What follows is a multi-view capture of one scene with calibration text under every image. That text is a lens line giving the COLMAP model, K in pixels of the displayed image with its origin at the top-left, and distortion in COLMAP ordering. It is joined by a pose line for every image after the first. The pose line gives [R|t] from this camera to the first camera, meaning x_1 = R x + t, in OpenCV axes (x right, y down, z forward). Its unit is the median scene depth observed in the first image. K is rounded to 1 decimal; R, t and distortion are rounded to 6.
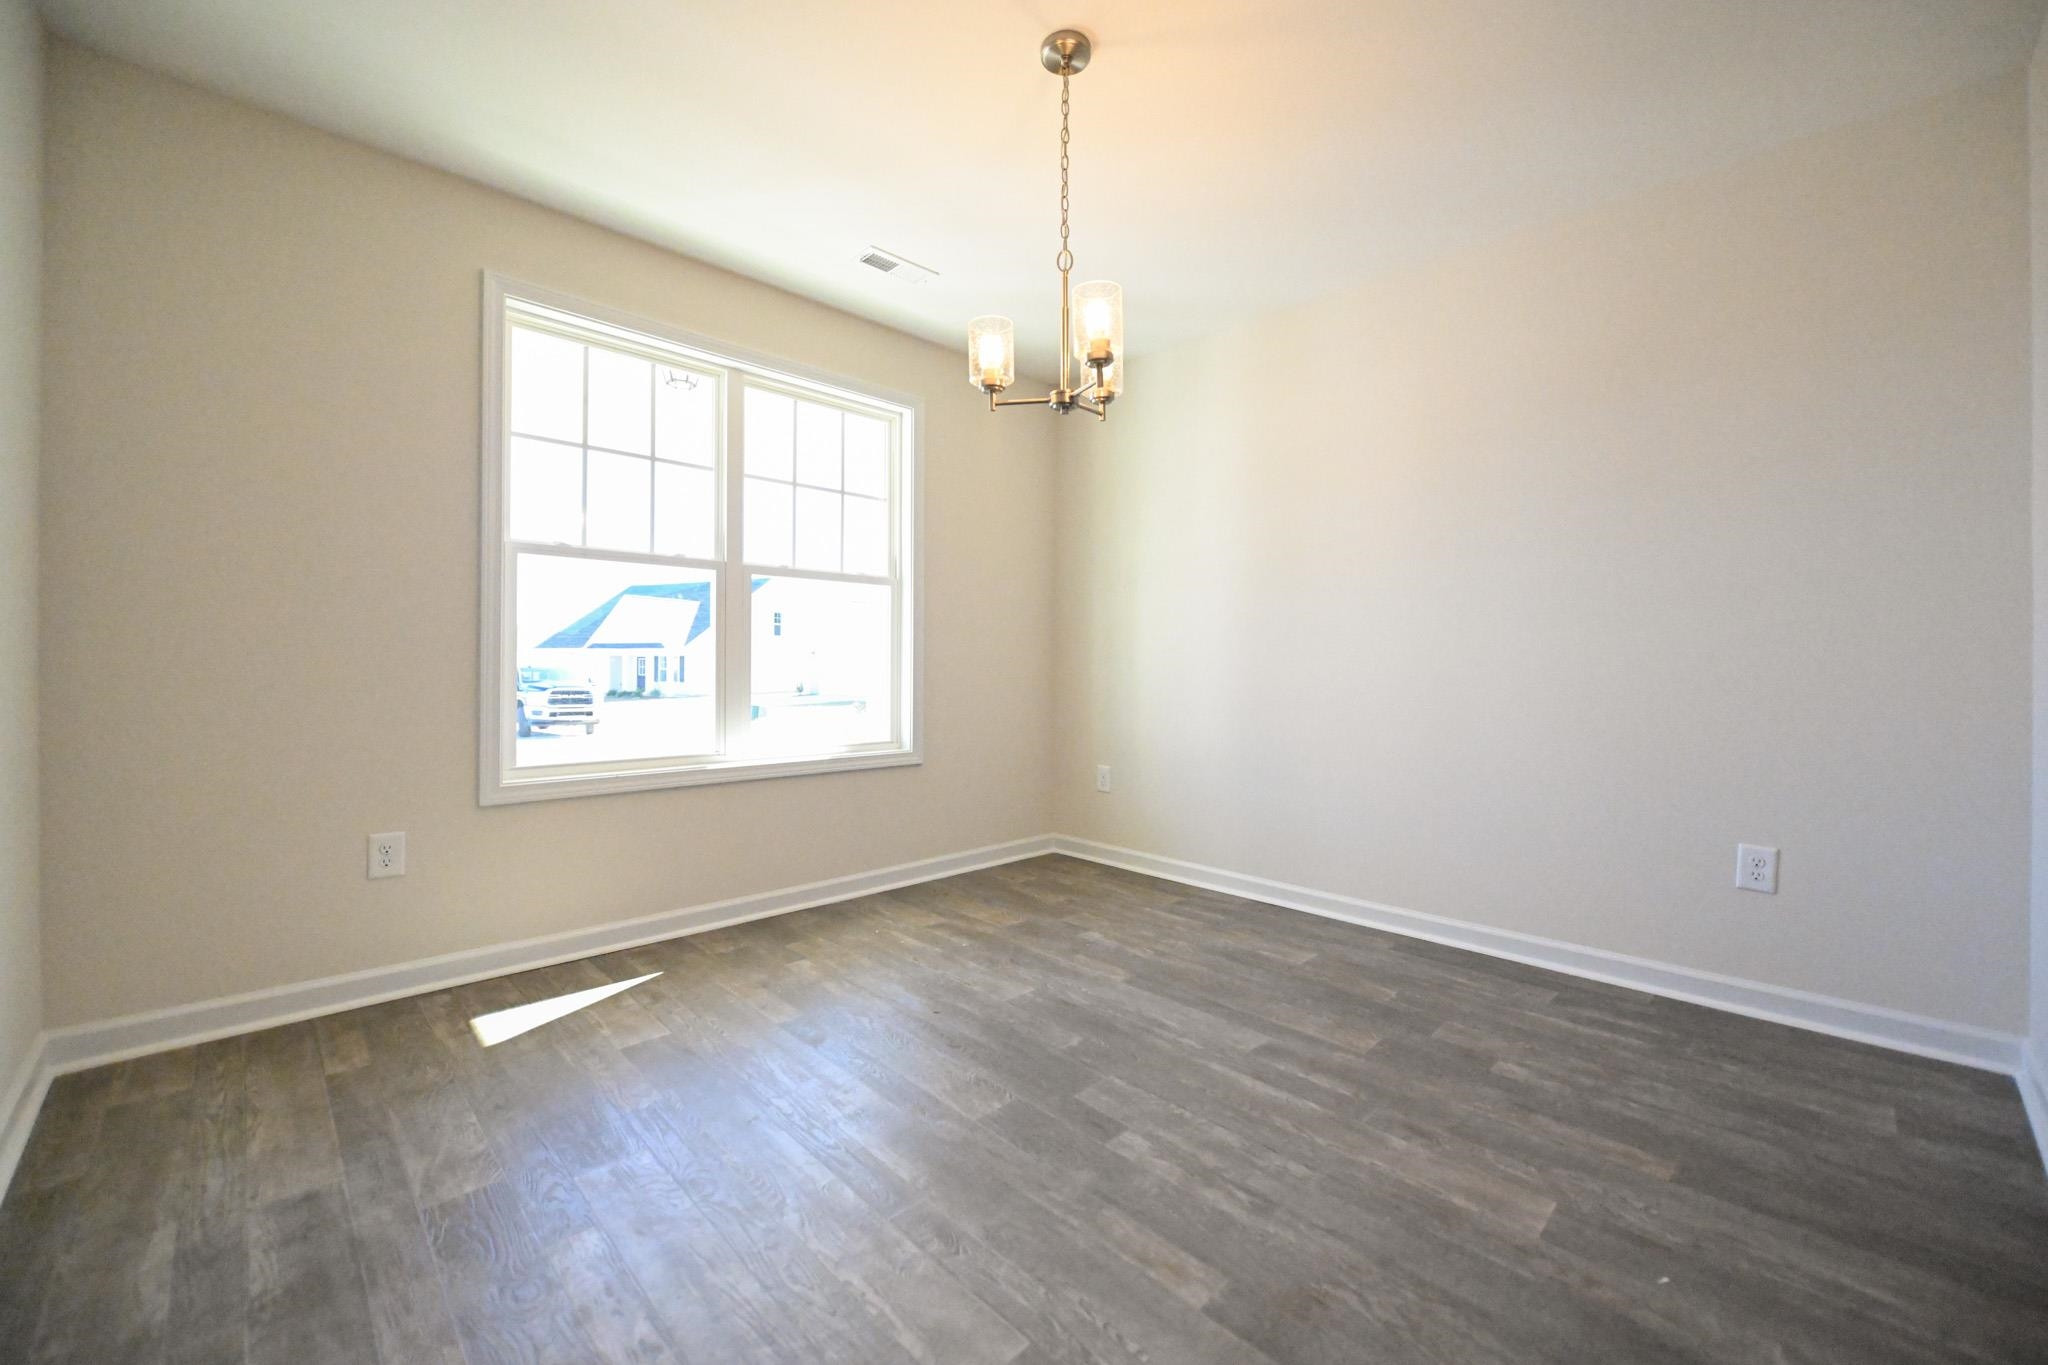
lens RADIAL K [[817.8, 0, 1022.8], [0, 817.8, 666.8], [0, 0, 1]] dist [-0.009927, 0.000069]
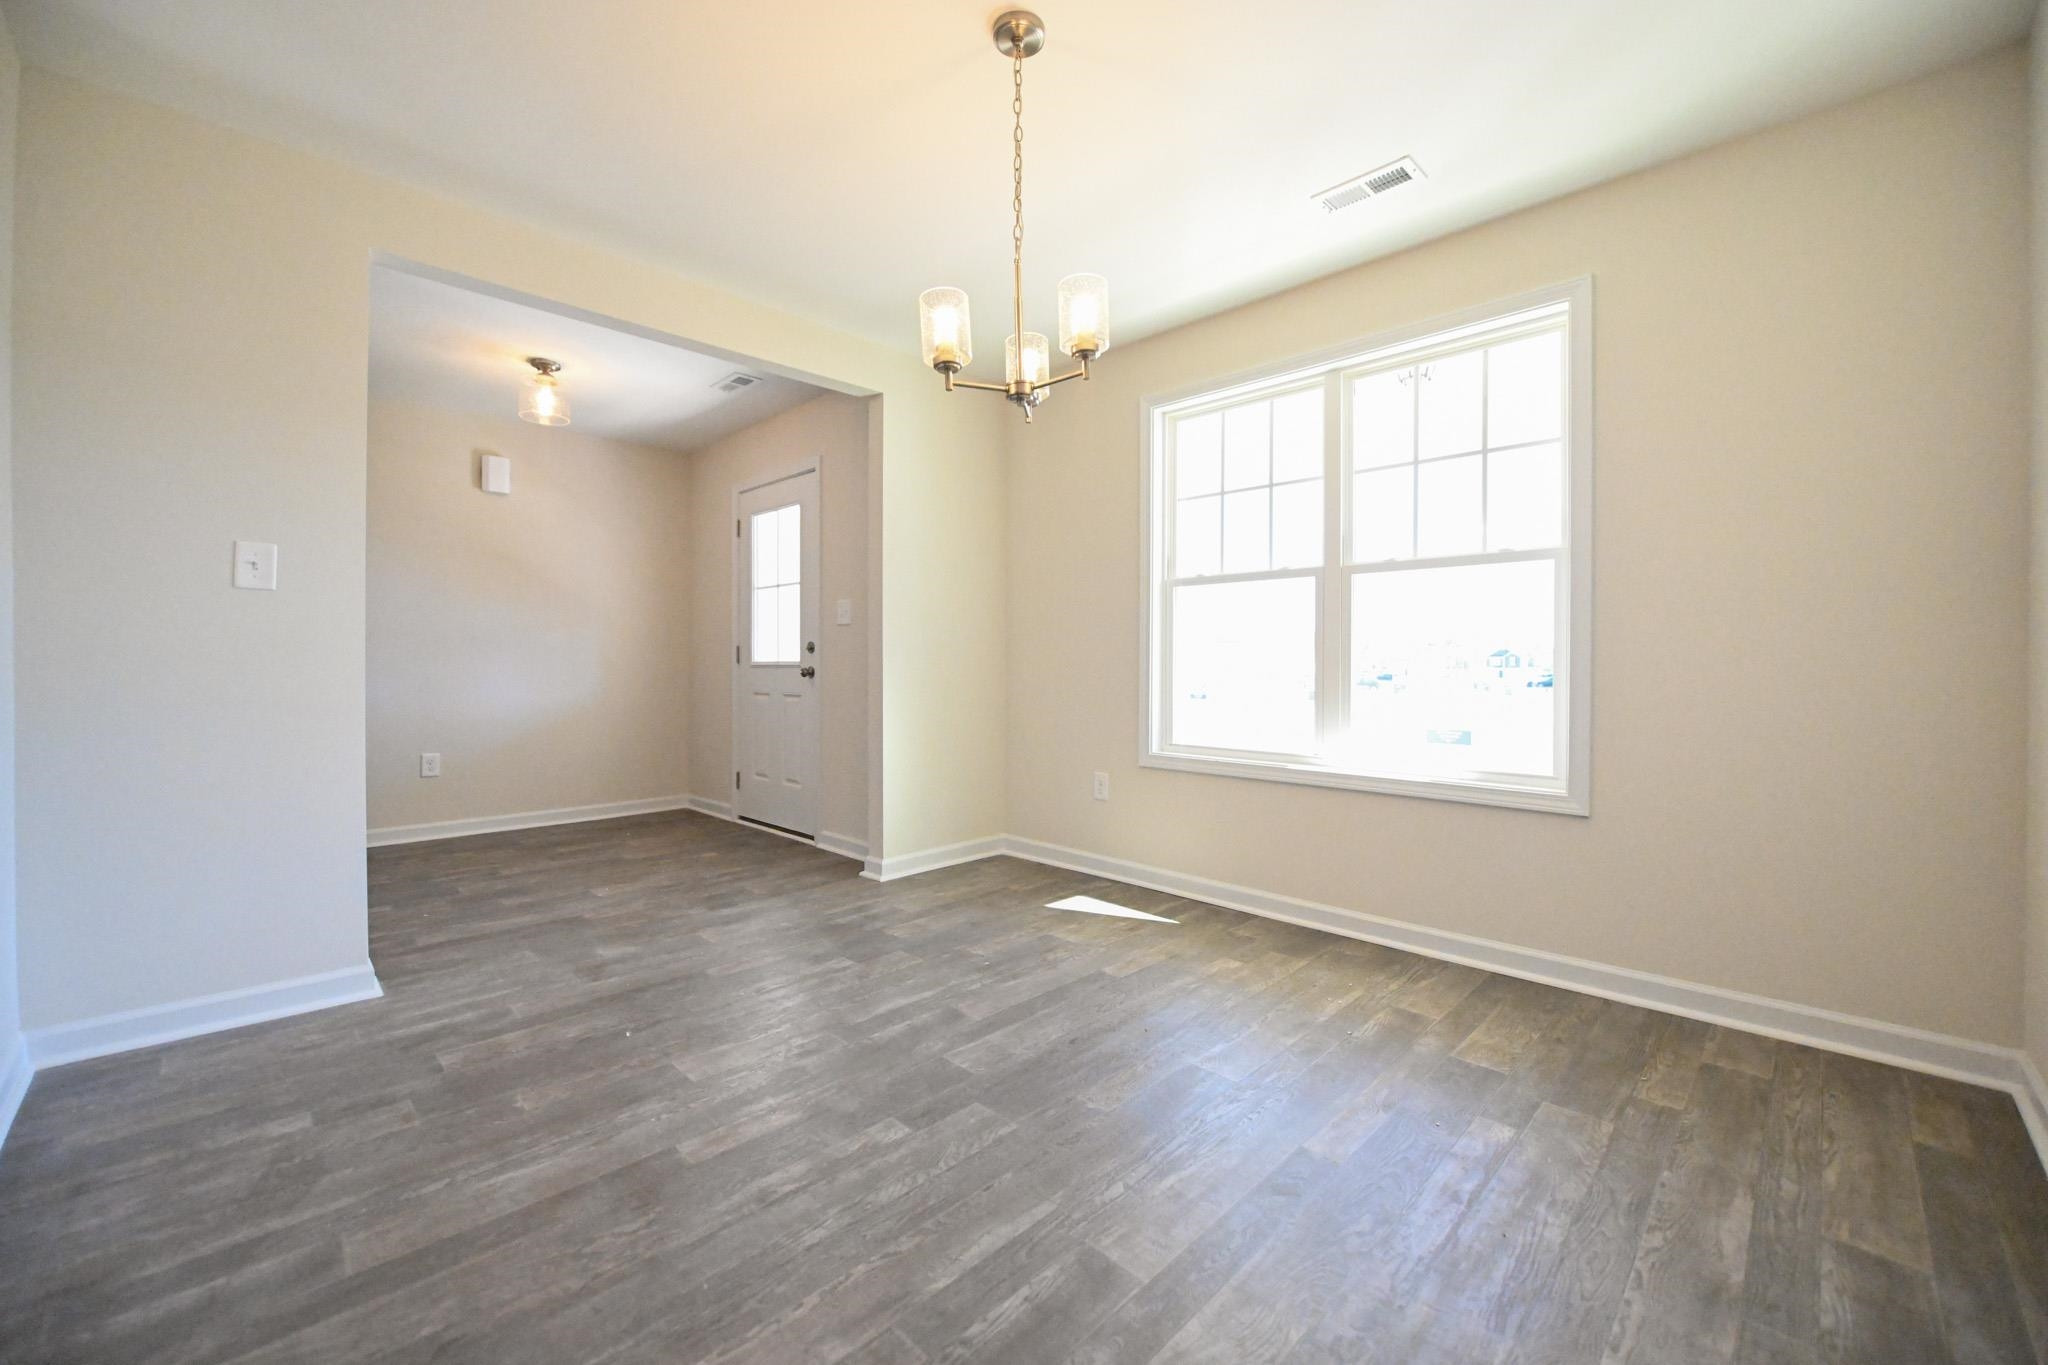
lens RADIAL K [[813.3, 0, 1022.3], [0, 813.3, 653.4], [0, 0, 1]] dist [0.006088, -0.007006]
pose [[0.008422, -0.020956, -0.999745, 0.837986], [-0.006267, 0.999760, -0.021009, 0.003430], [0.999945, 0.006443, 0.008289, 0.825109]]
